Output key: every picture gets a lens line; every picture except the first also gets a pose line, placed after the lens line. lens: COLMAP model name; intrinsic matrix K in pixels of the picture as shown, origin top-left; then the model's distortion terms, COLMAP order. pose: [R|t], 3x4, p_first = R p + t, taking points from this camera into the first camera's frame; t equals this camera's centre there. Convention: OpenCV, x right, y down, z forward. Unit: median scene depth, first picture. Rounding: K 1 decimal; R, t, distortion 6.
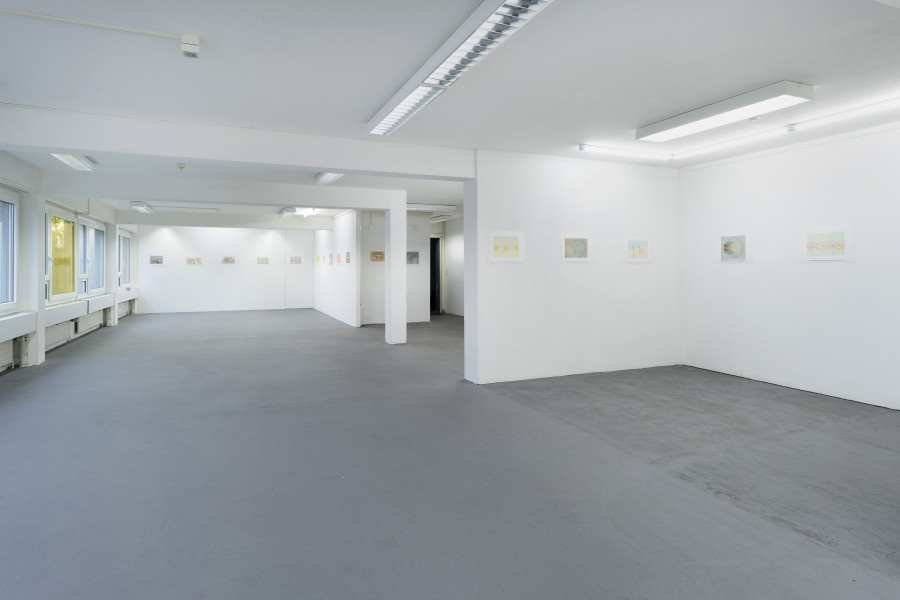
lens RADIAL K [[498.7, 0, 451.0], [0, 498.7, 259.3], [0, 0, 1]] dist [0.000744, 0.000186]
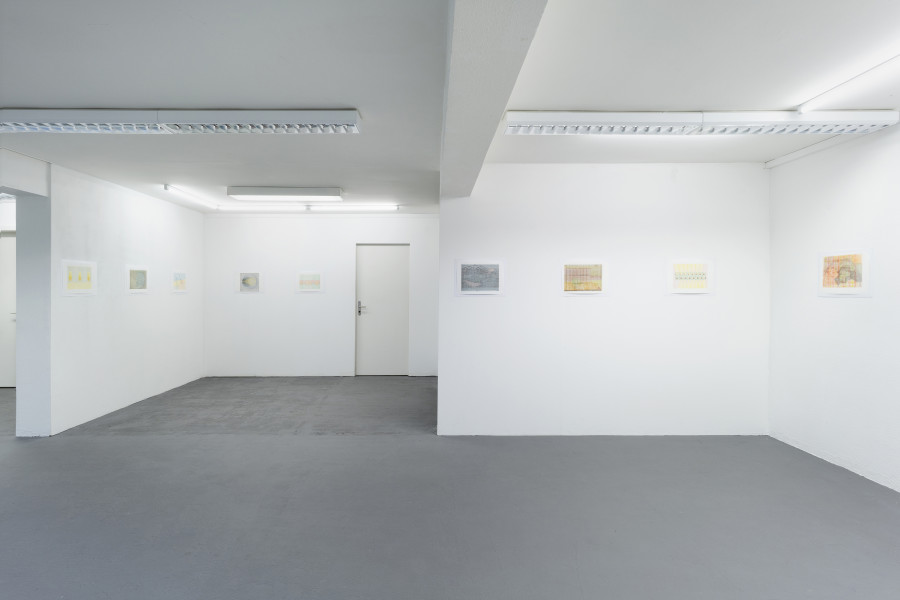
lens RADIAL K [[457.8, 0, 452.0], [0, 457.8, 291.0], [0, 0, 1]] dist [0.027761, -0.000028]
pose [[0.341345, -0.001374, 0.939937, -0.470201], [-0.018574, 0.999794, 0.008206, -0.020623], [-0.939754, -0.020260, 0.341249, 0.075568]]
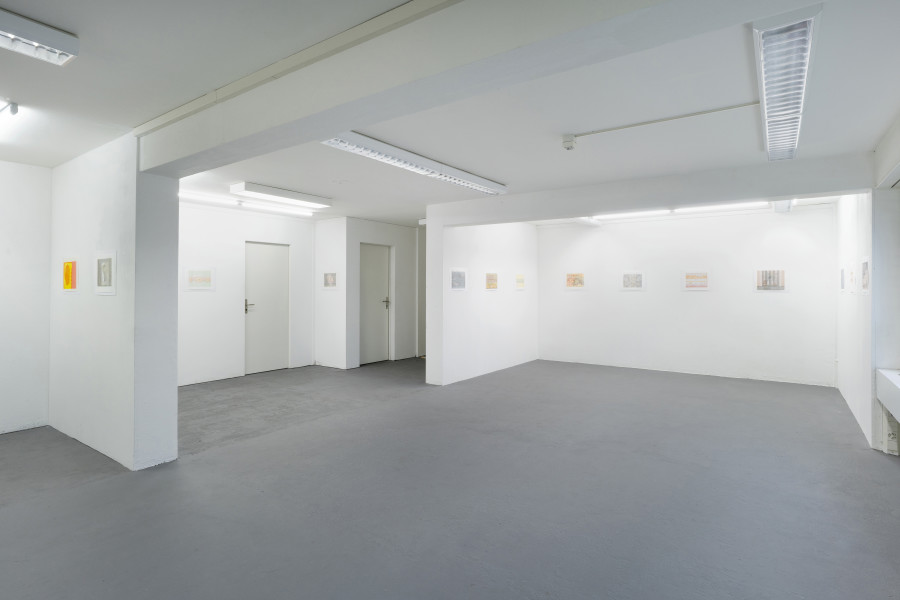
lens RADIAL K [[457.8, 0, 452.0], [0, 457.8, 291.0], [0, 0, 1]] dist [0.027761, -0.000028]
pose [[-0.546176, -0.008218, 0.837630, -0.771353], [-0.017509, 0.999845, -0.001608, -0.005032], [-0.837487, -0.015544, -0.546236, 1.117077]]
